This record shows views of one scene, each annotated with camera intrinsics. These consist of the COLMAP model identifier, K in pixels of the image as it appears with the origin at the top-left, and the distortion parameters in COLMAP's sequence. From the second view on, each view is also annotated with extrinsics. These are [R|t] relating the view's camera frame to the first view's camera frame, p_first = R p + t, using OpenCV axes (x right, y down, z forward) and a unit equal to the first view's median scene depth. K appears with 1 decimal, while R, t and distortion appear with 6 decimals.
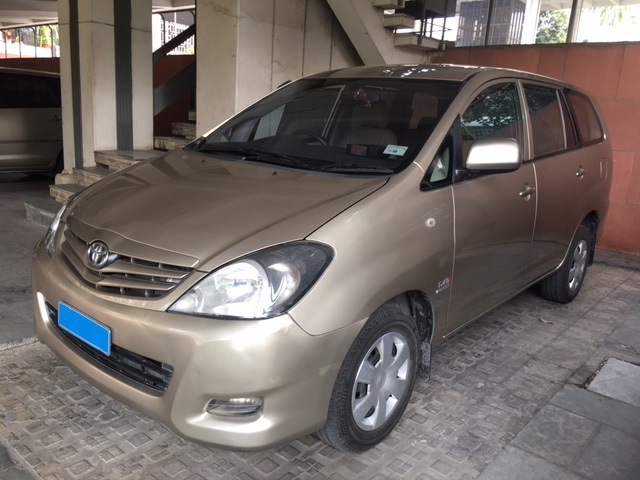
lens RADIAL K [[540.6, 0, 317.9], [0, 540.6, 239.9], [0, 0, 1]] dist [0.059746, -0.053060]
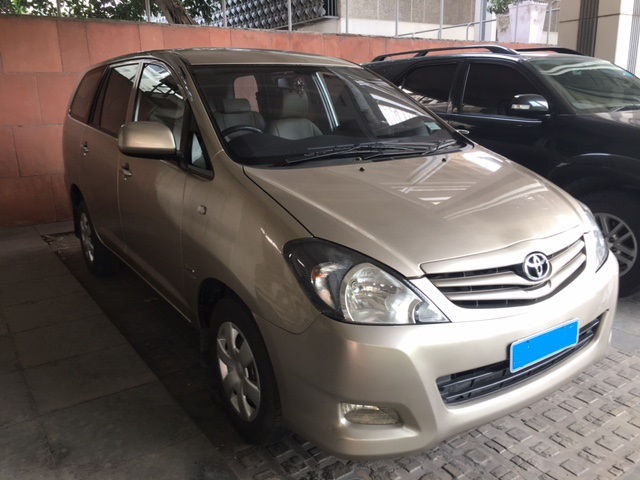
lens RADIAL K [[540.6, 0, 324.1], [0, 540.6, 239.3], [0, 0, 1]] dist [0.059746, -0.053060]
pose [[0.274126, -0.310692, 0.910124, -1.118742], [0.258856, 0.935286, 0.241315, -0.282939], [-0.926201, 0.169440, 0.336811, 0.838304]]
